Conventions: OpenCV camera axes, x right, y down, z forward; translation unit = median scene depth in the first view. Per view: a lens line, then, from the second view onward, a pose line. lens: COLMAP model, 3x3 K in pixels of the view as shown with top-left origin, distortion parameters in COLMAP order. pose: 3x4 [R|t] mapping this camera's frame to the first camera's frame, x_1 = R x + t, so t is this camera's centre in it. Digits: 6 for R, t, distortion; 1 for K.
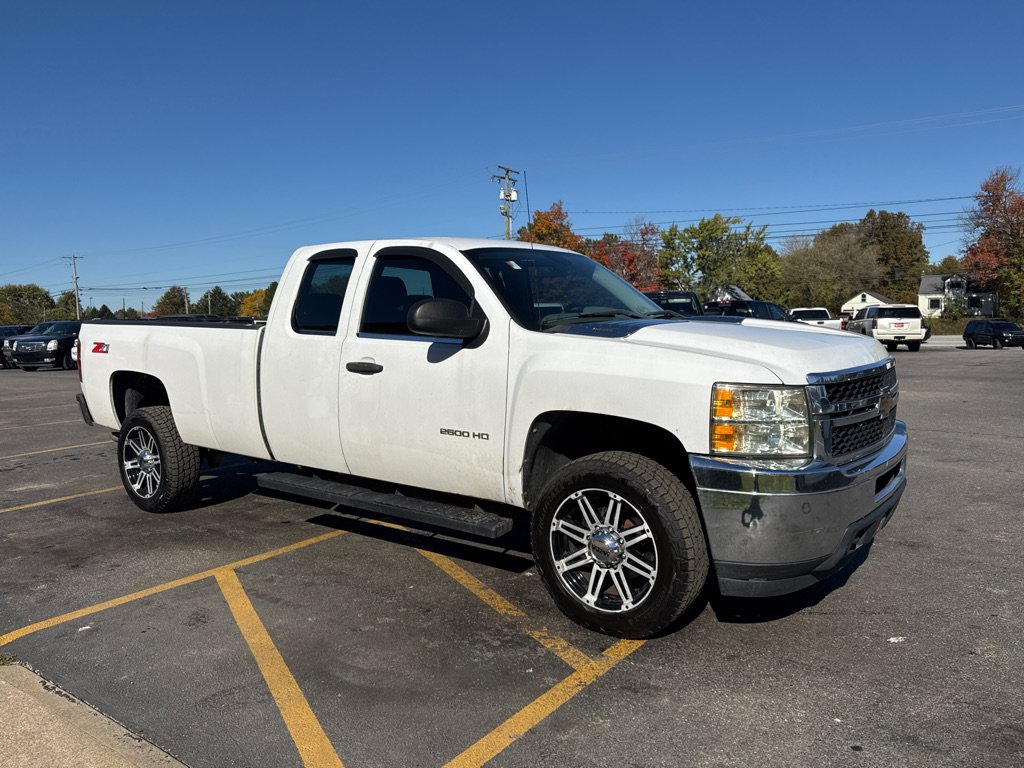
lens RADIAL K [[759.7, 0, 519.2], [0, 759.7, 390.0], [0, 0, 1]] dist [0.044792, -0.049808]
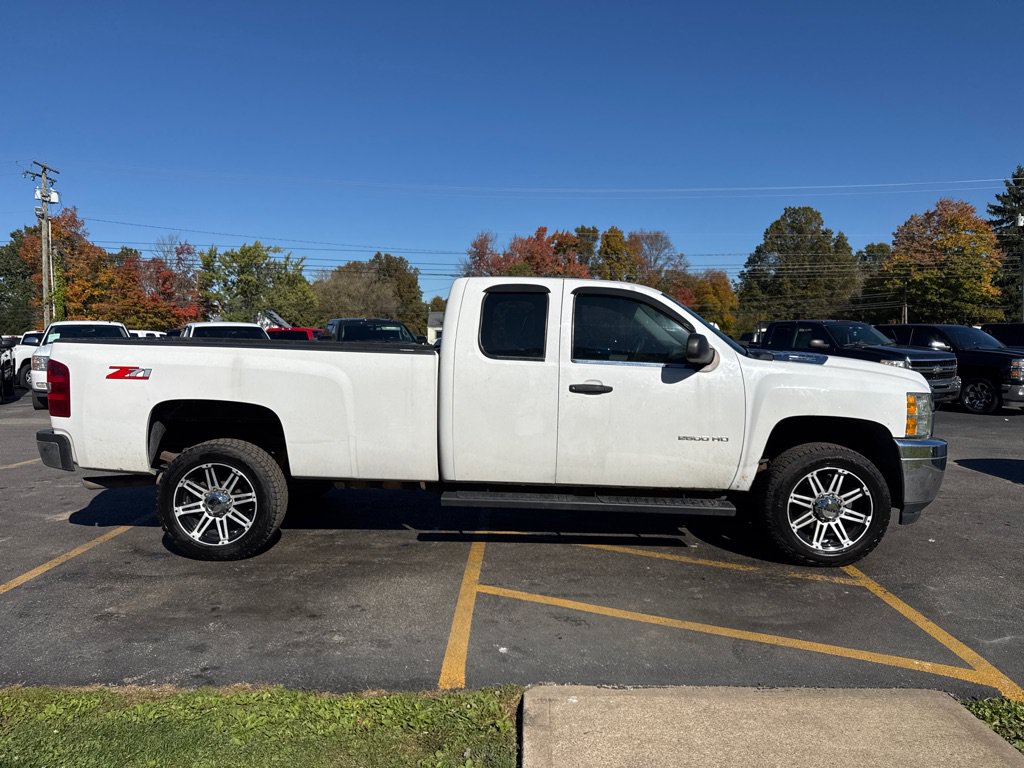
lens RADIAL K [[720.7, 0, 511.9], [0, 720.7, 389.3], [0, 0, 1]] dist [0.032797, -0.034205]
pose [[0.797811, -0.013731, 0.602752, -0.869561], [0.031046, 0.999350, -0.018328, -0.011479], [-0.602108, 0.033335, 0.797718, 0.170219]]
